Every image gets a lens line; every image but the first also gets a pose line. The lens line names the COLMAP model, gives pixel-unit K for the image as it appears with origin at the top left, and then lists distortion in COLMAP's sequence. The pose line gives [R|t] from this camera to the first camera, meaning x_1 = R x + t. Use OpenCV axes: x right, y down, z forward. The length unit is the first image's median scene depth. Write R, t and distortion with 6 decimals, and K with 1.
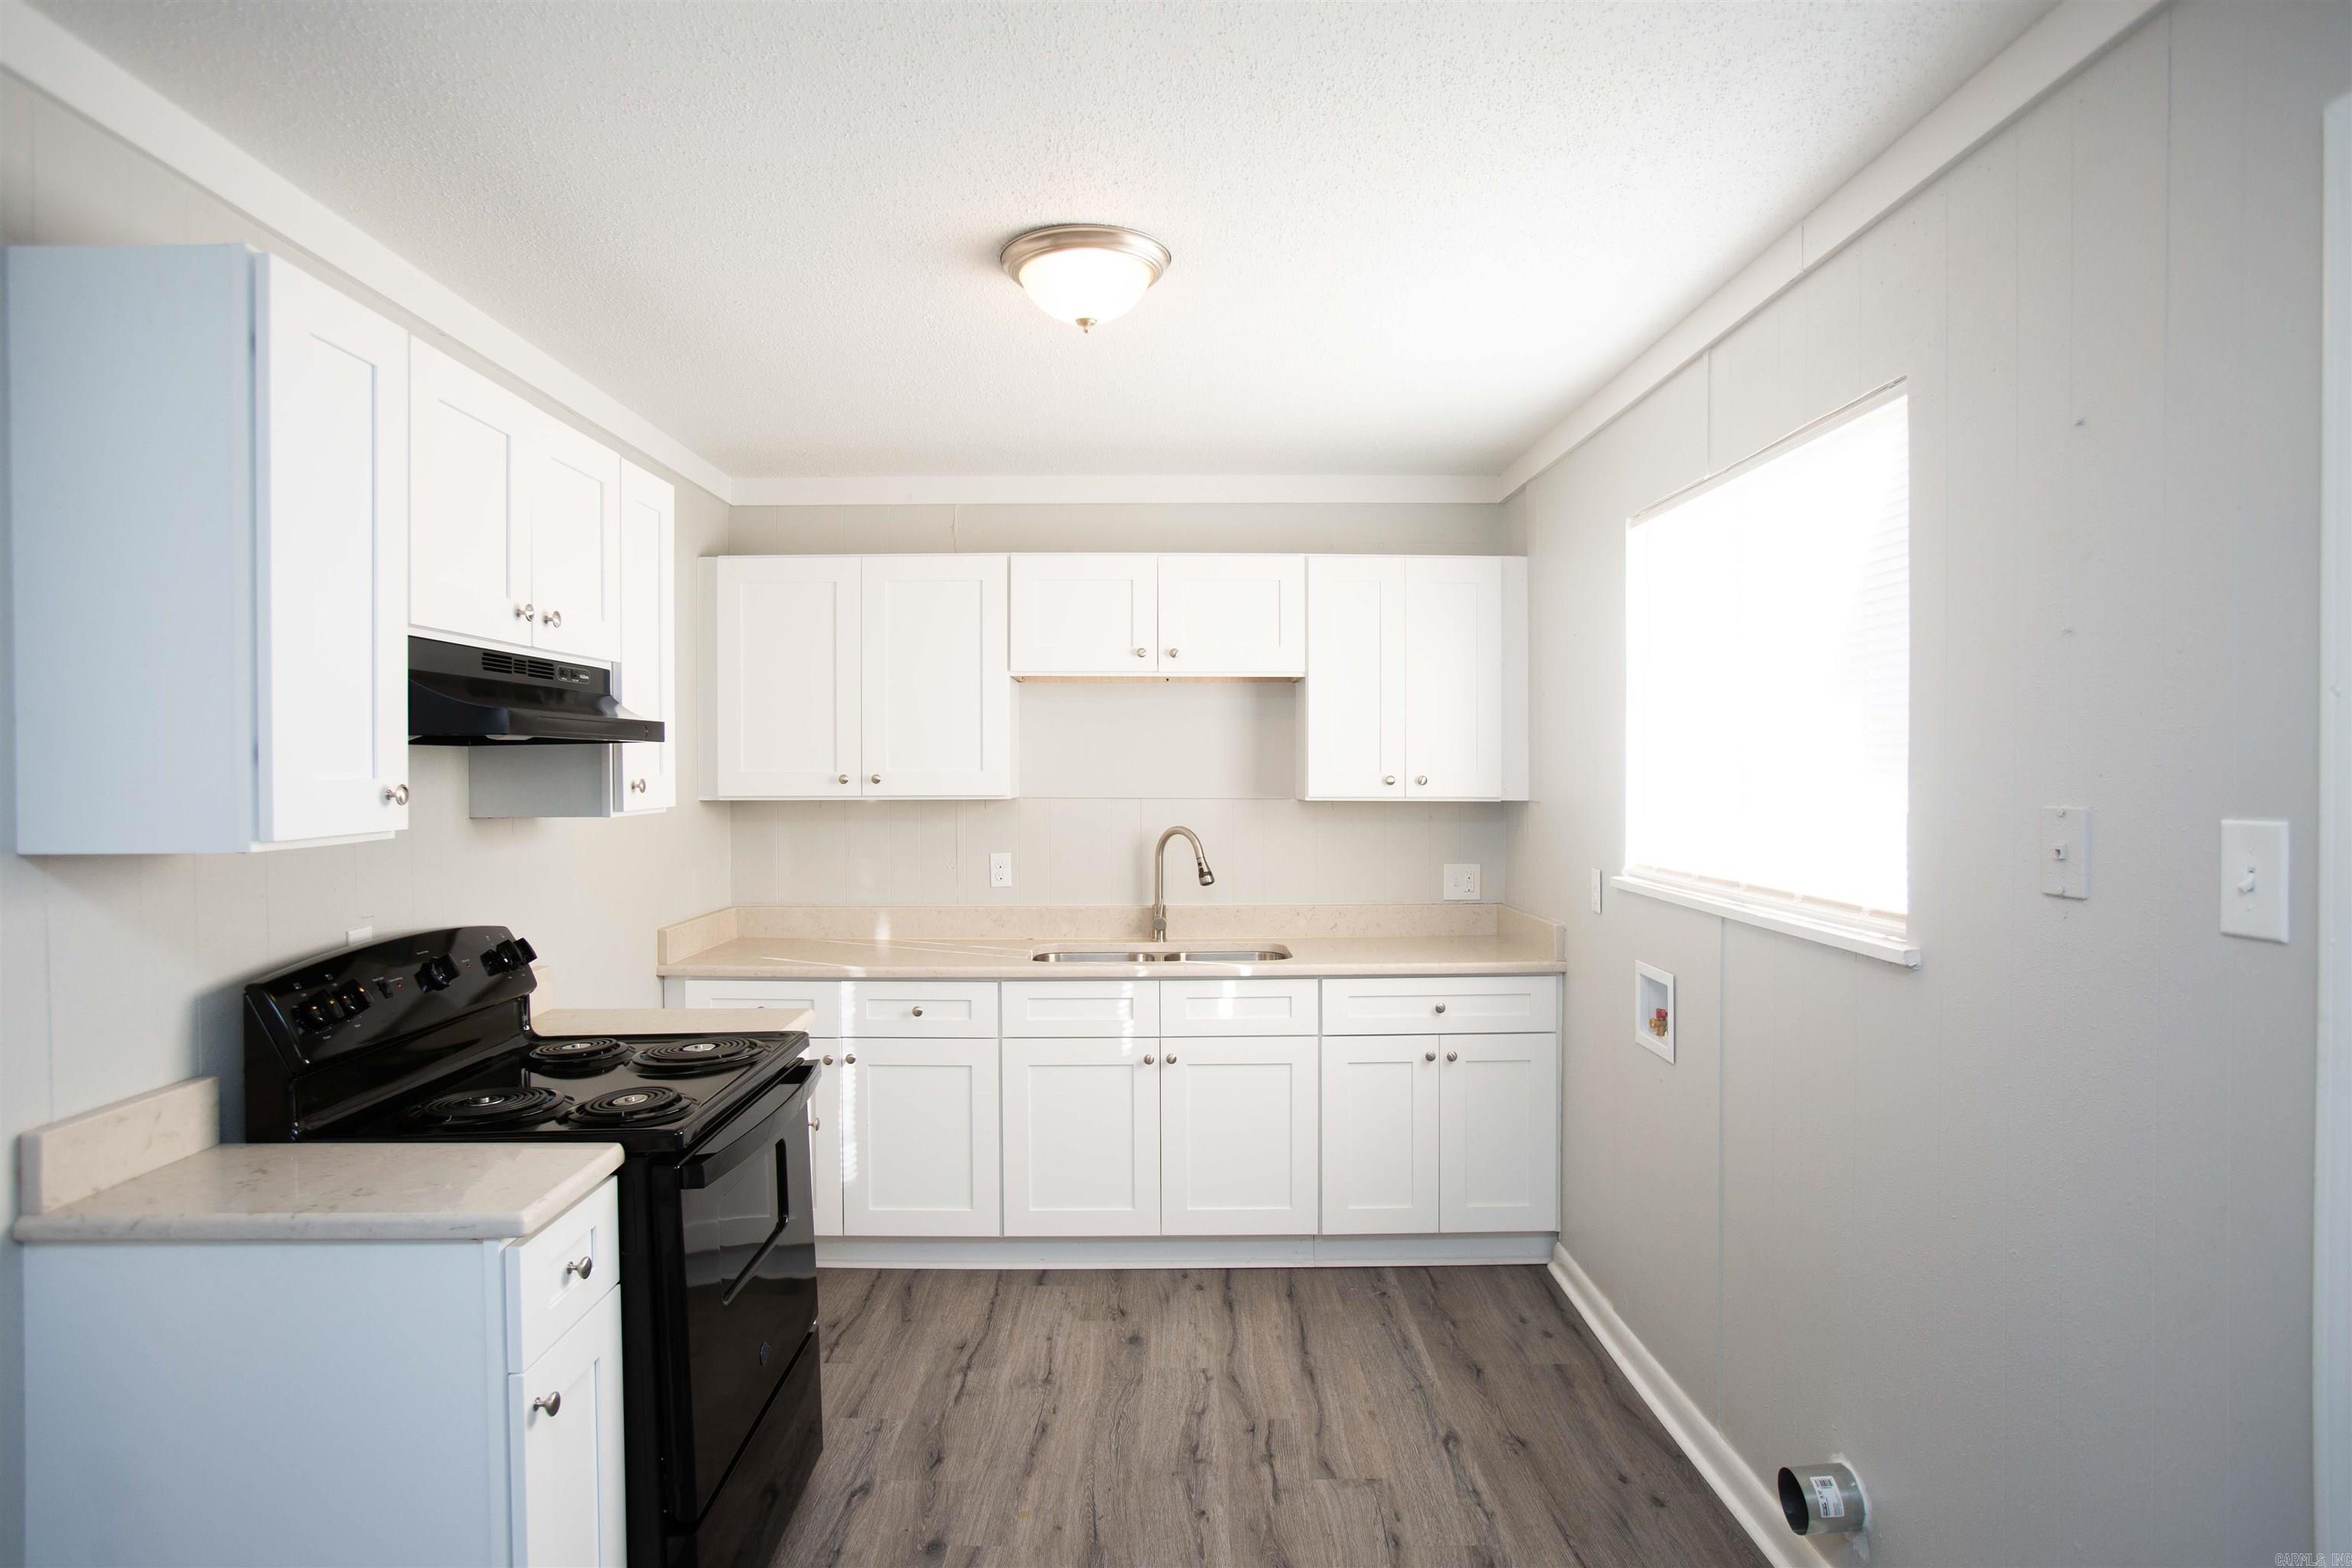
lens RADIAL K [[1295.1, 0, 1176.0], [0, 1295.1, 784.0], [0, 0, 1]] dist [-0.062672, 0.000281]
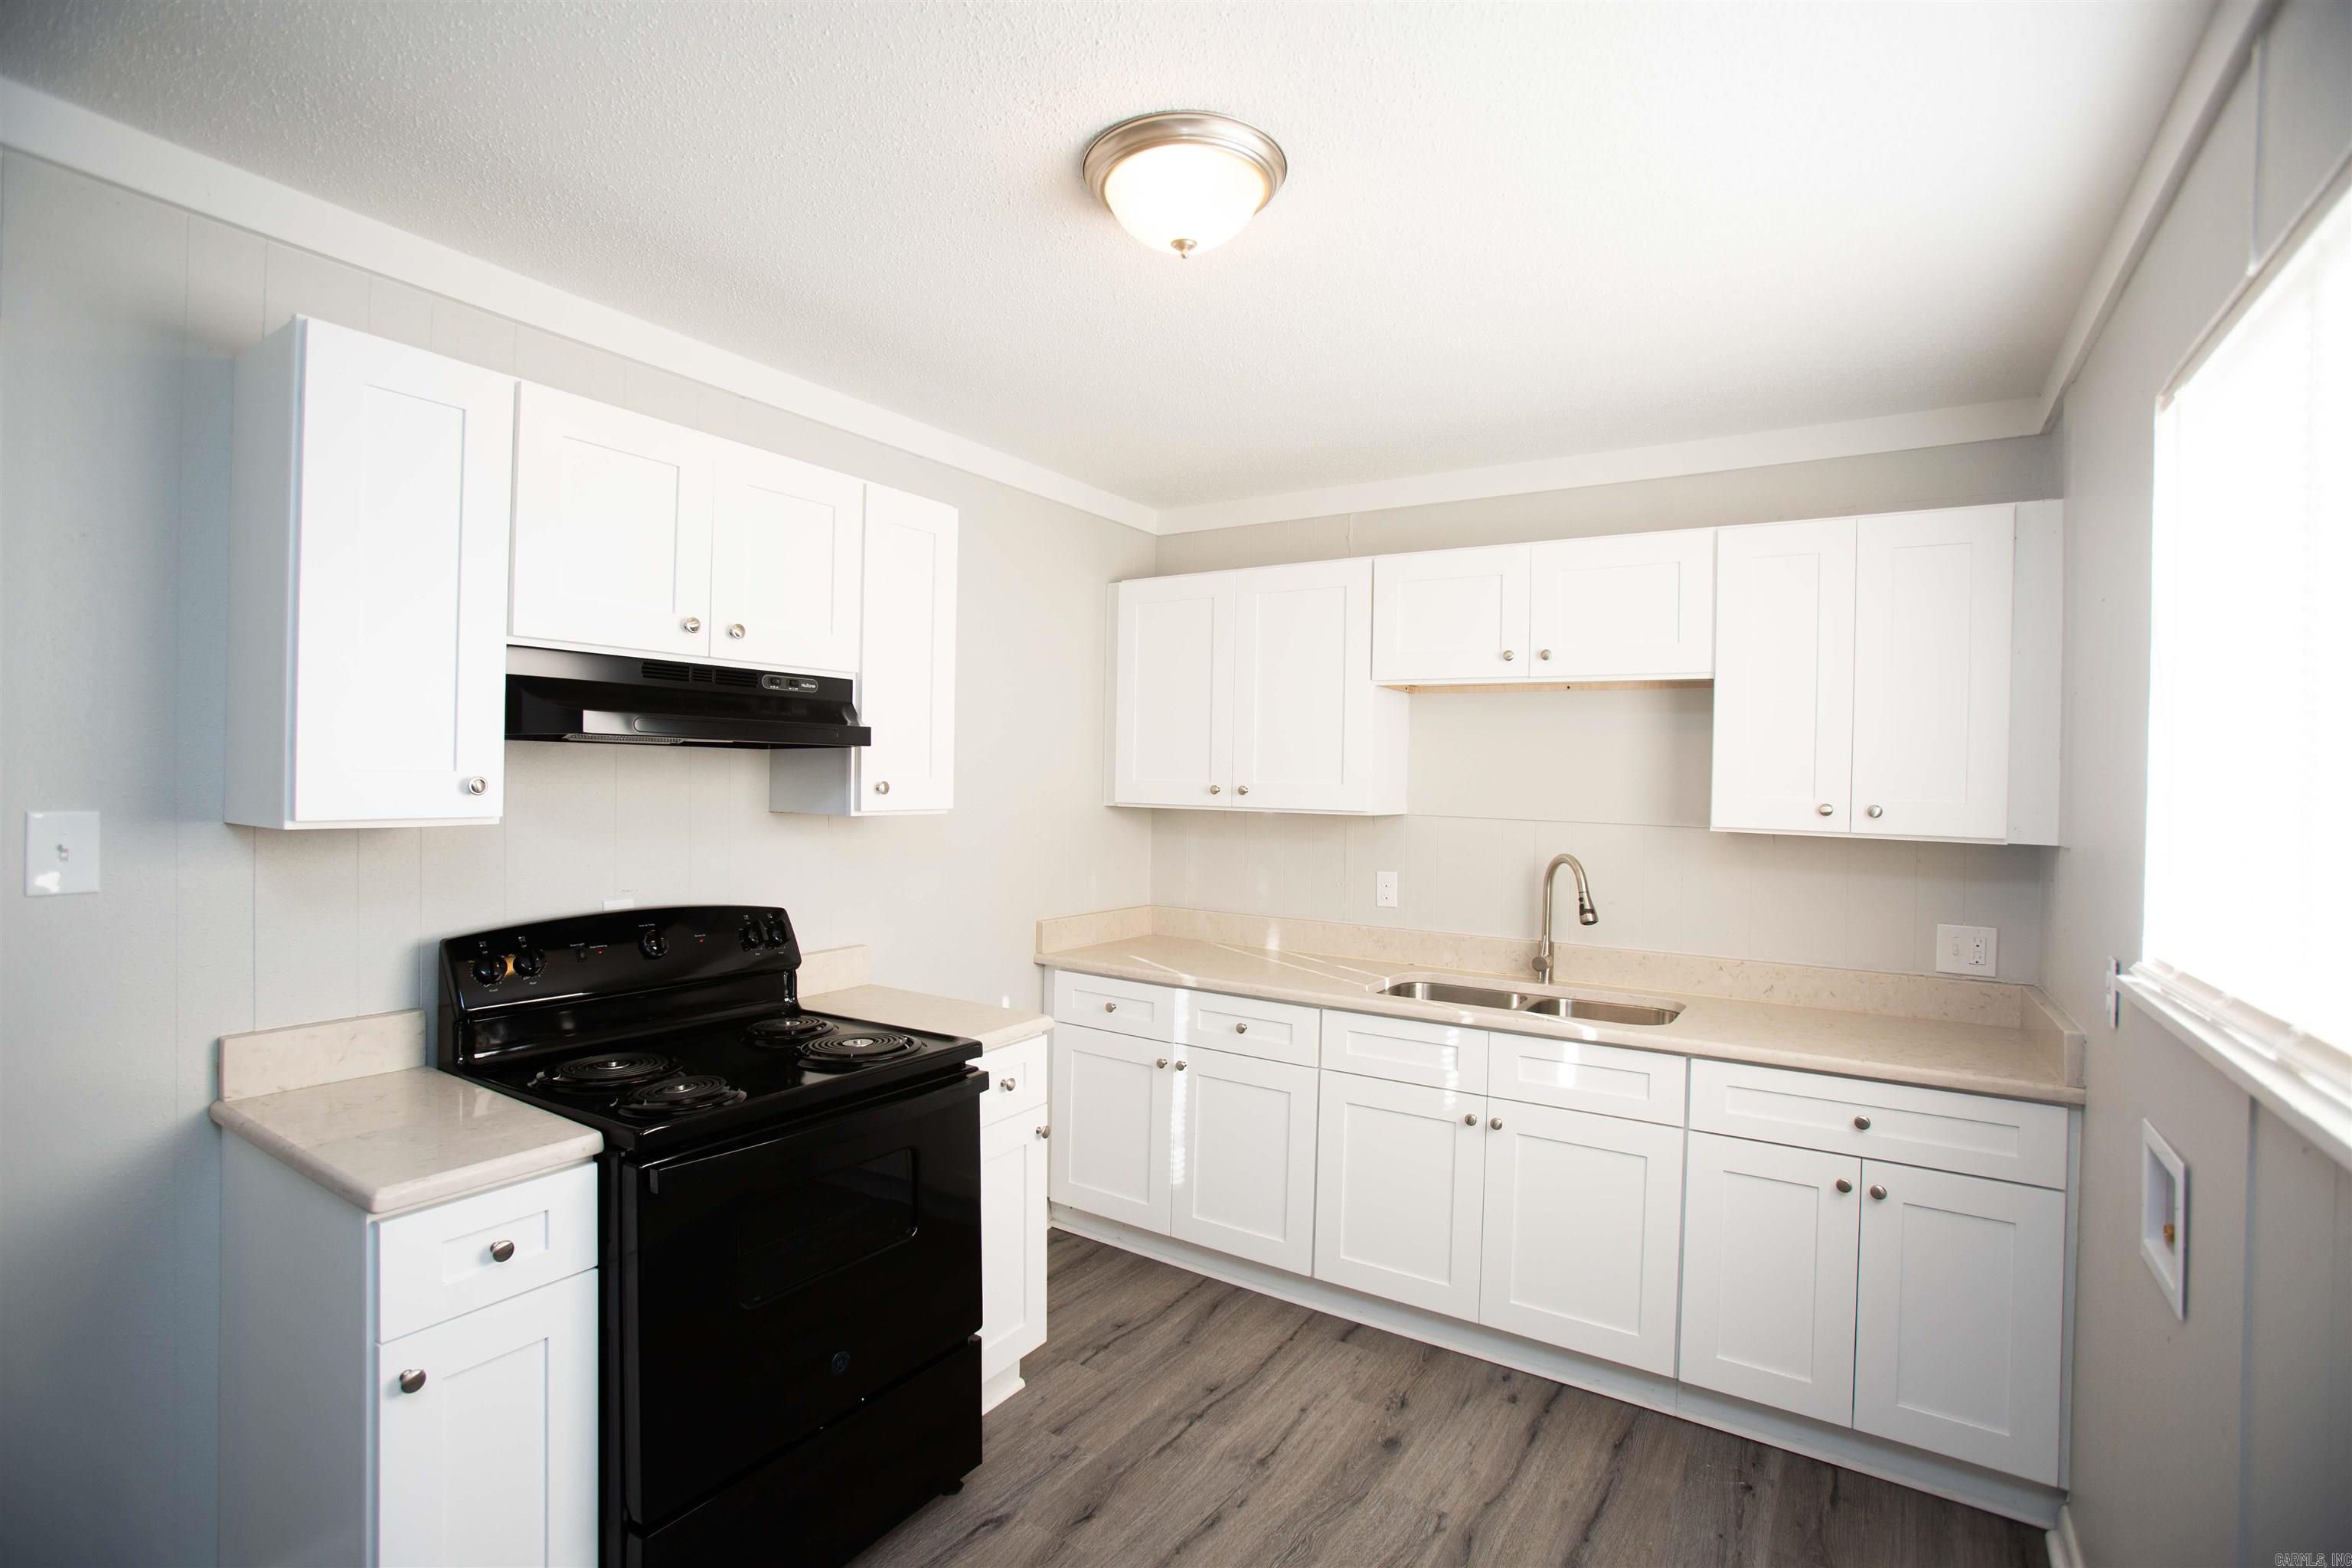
lens RADIAL K [[1092.7, 0, 1146.9], [0, 1092.7, 777.7], [0, 0, 1]] dist [-0.088968, 0.038315]
pose [[0.823241, 0.019655, -0.567352, 0.203648], [-0.030489, 0.999489, -0.009614, -0.003637], [0.566873, 0.025213, 0.823419, 0.272358]]
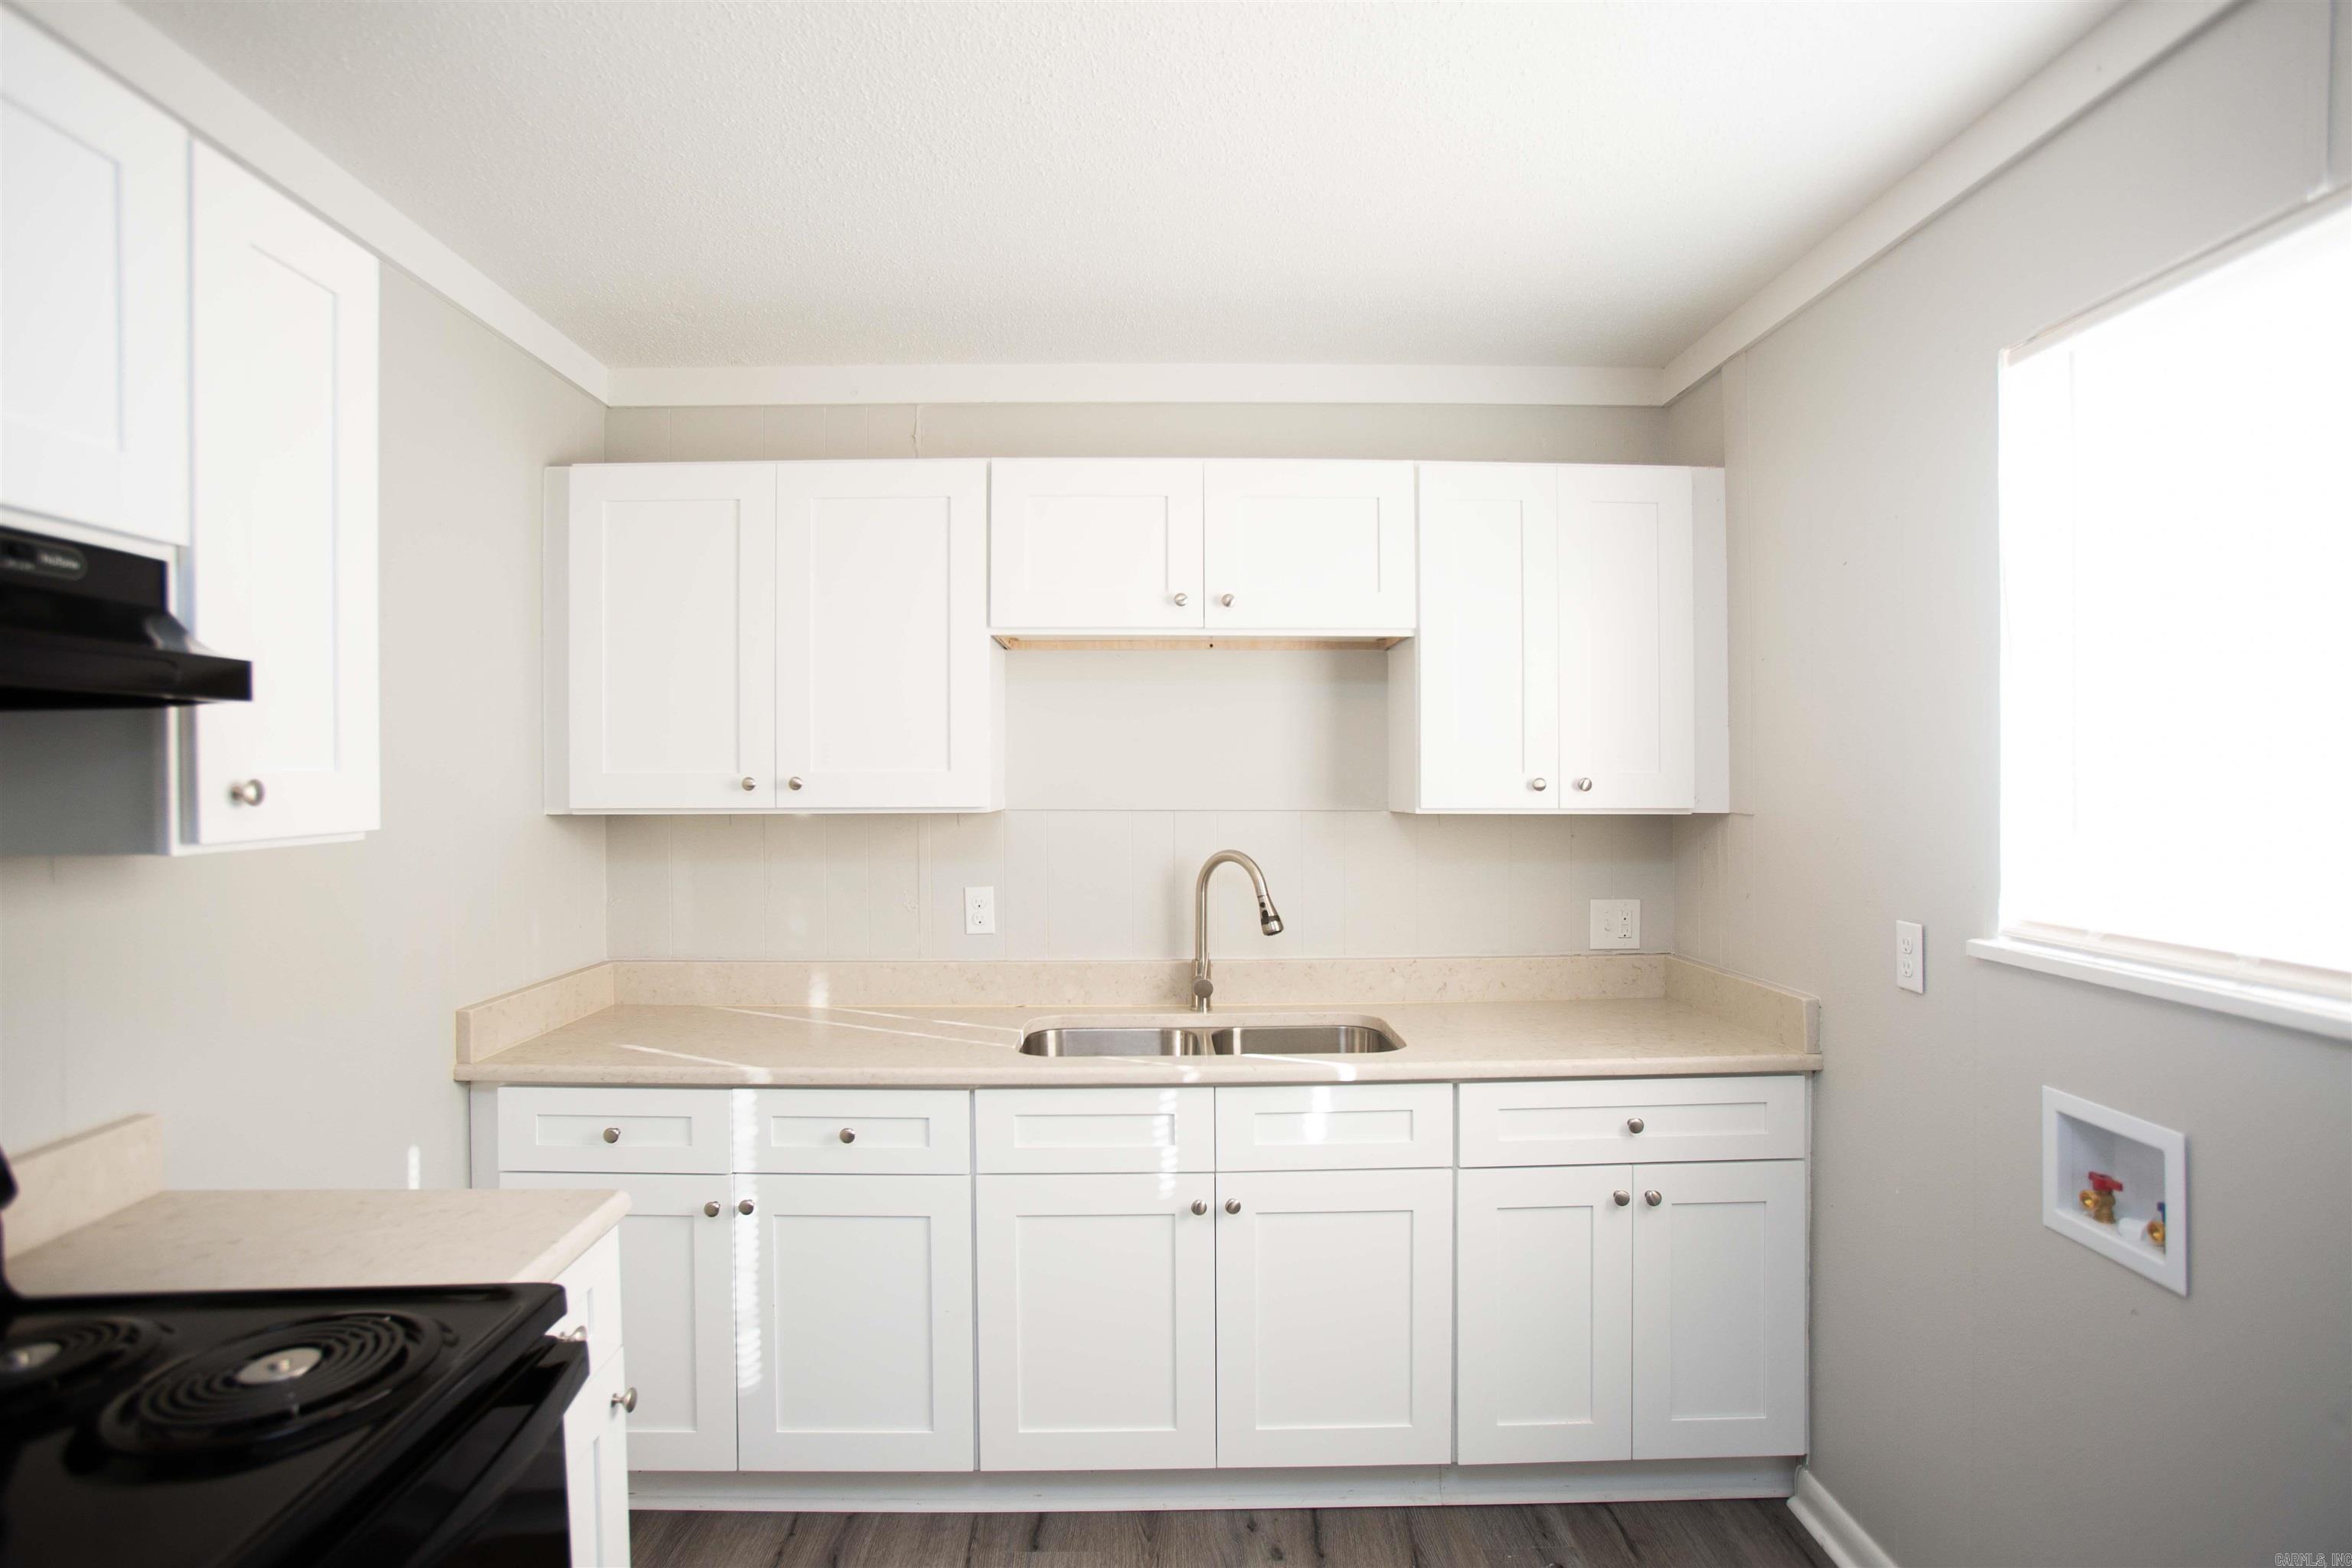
lens RADIAL K [[1205.4, 0, 1172.1], [0, 1205.4, 777.1], [0, 0, 1]] dist [-0.082241, 0.049526]
pose [[0.999984, -0.001613, 0.005469, -0.037410], [0.001682, 0.999918, -0.012668, 0.001269], [-0.005448, 0.012677, 0.999905, 0.385245]]
